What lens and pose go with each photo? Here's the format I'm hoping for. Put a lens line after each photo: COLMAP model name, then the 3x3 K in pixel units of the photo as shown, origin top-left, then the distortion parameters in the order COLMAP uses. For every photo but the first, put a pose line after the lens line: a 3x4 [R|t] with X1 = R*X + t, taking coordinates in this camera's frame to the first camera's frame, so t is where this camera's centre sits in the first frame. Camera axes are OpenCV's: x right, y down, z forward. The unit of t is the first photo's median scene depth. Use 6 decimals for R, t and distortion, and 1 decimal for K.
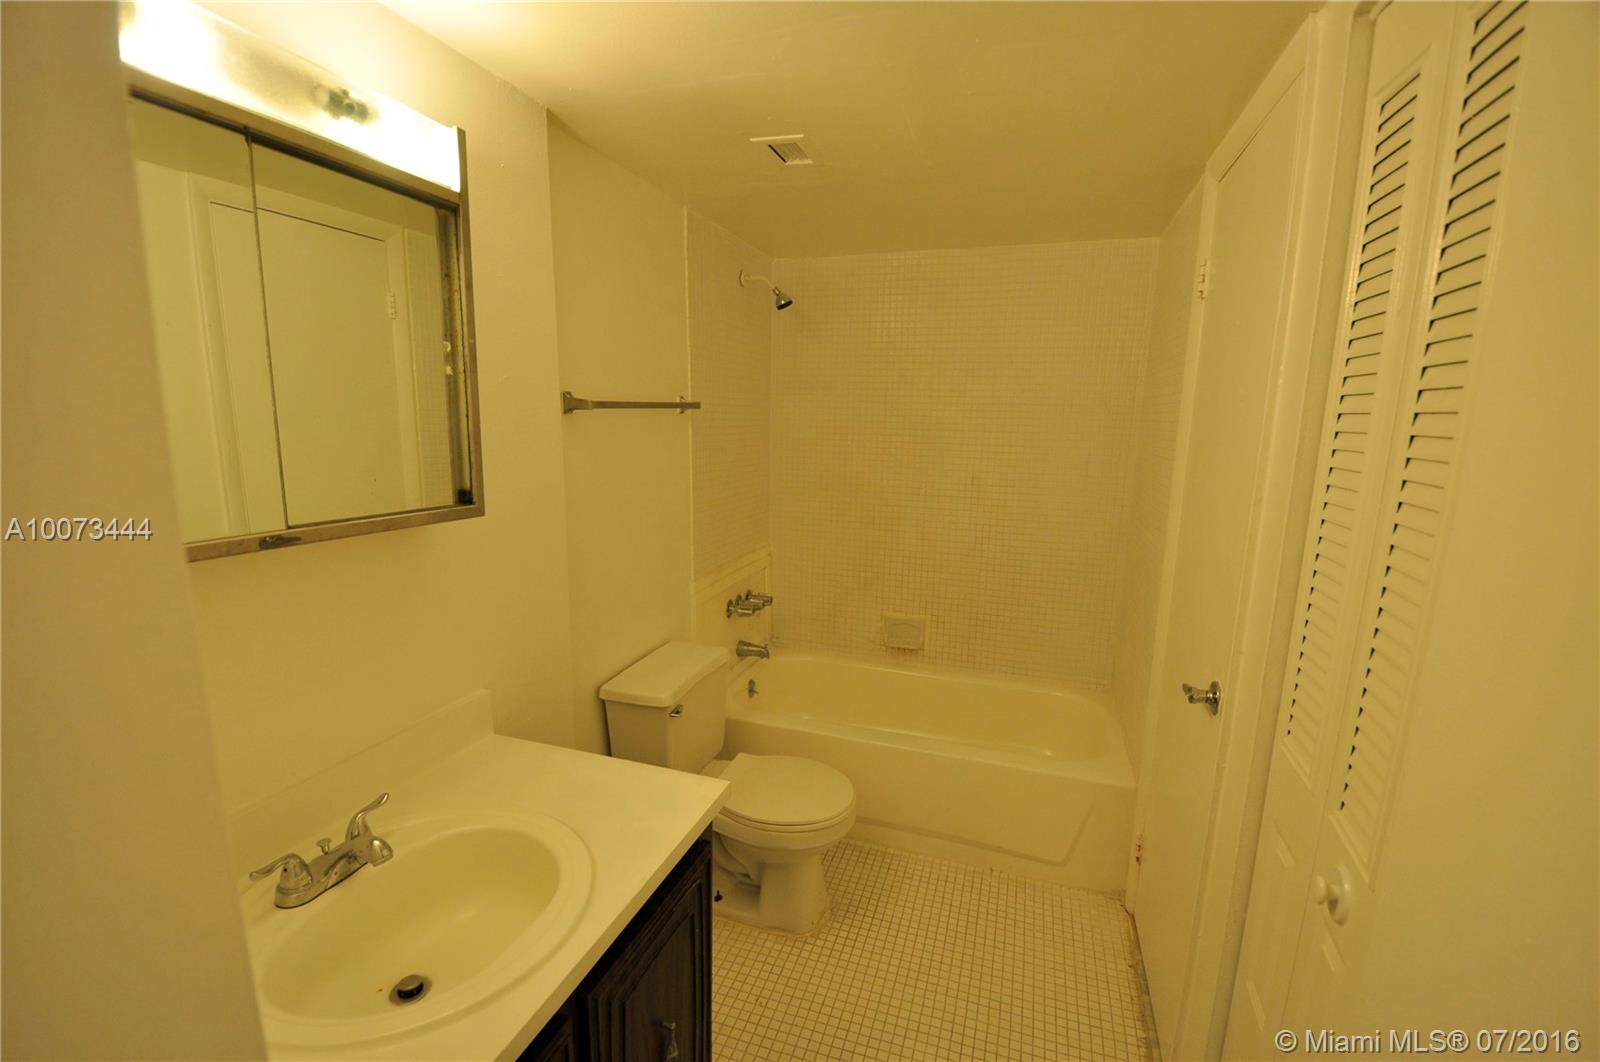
lens RADIAL K [[695.9, 0, 800.4], [0, 695.9, 548.1], [0, 0, 1]] dist [0.015127, -0.023769]
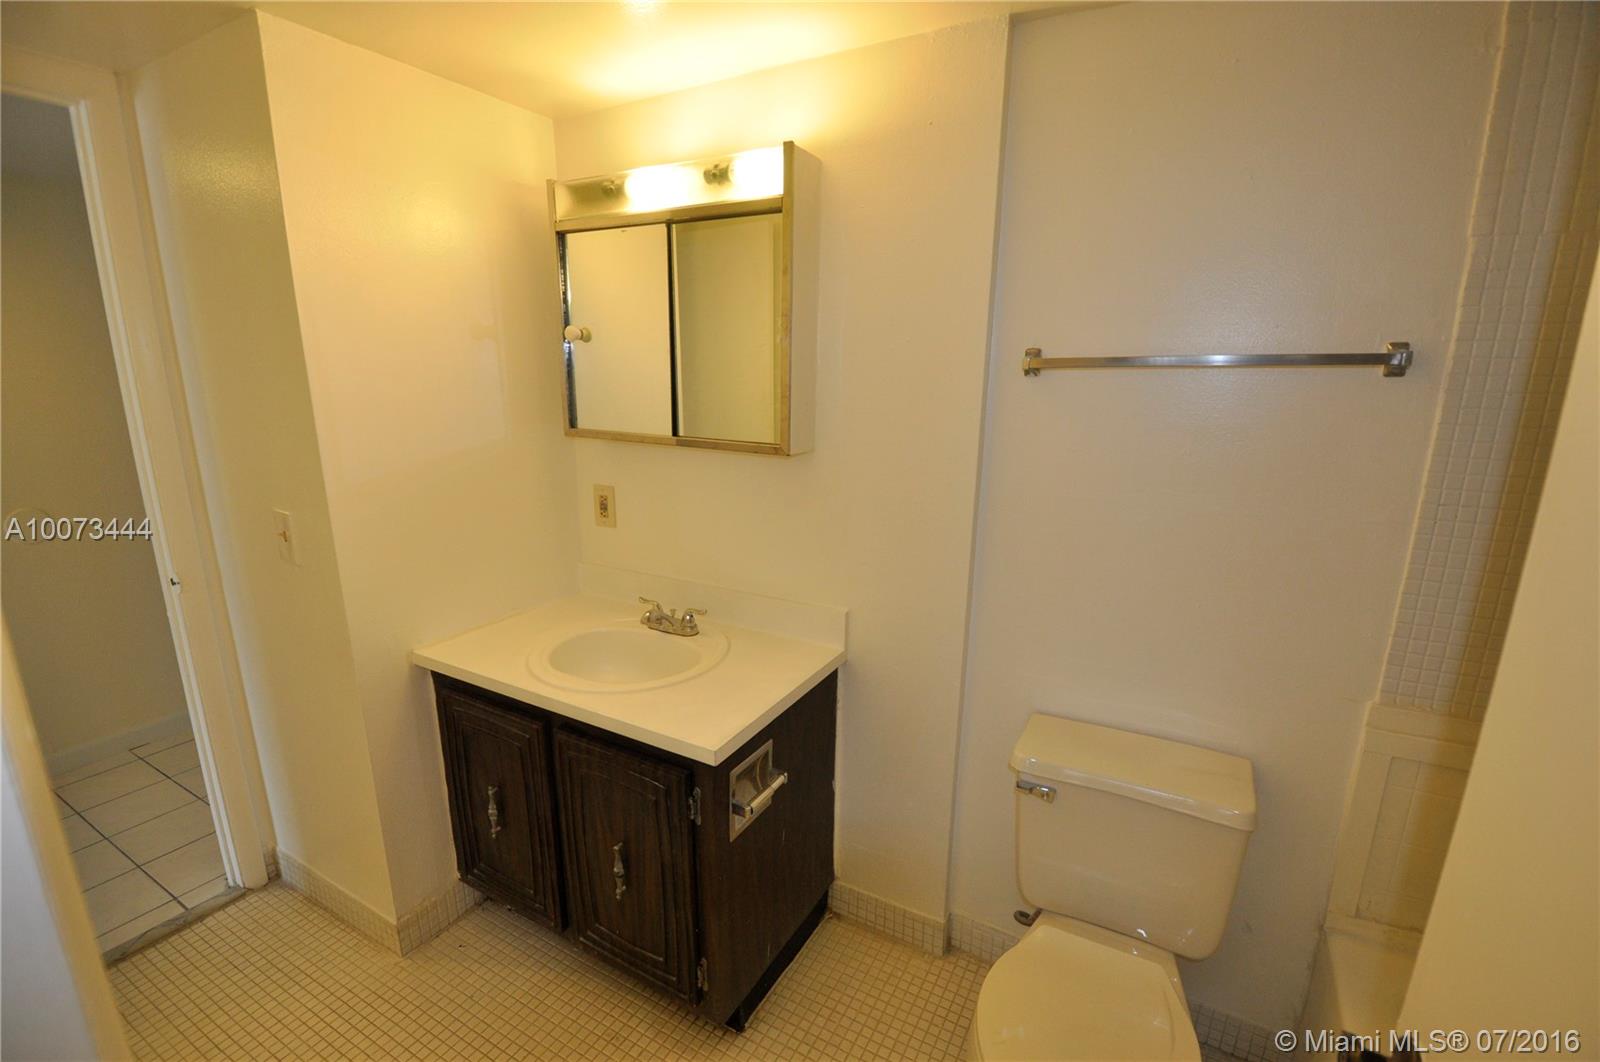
lens RADIAL K [[695.9, 0, 800.4], [0, 695.9, 548.1], [0, 0, 1]] dist [0.015127, -0.023769]
pose [[-0.183660, 0.226592, -0.956517, 0.956828], [-0.189794, 0.946585, 0.260681, -0.271171], [0.964493, 0.229418, -0.130844, 1.497302]]
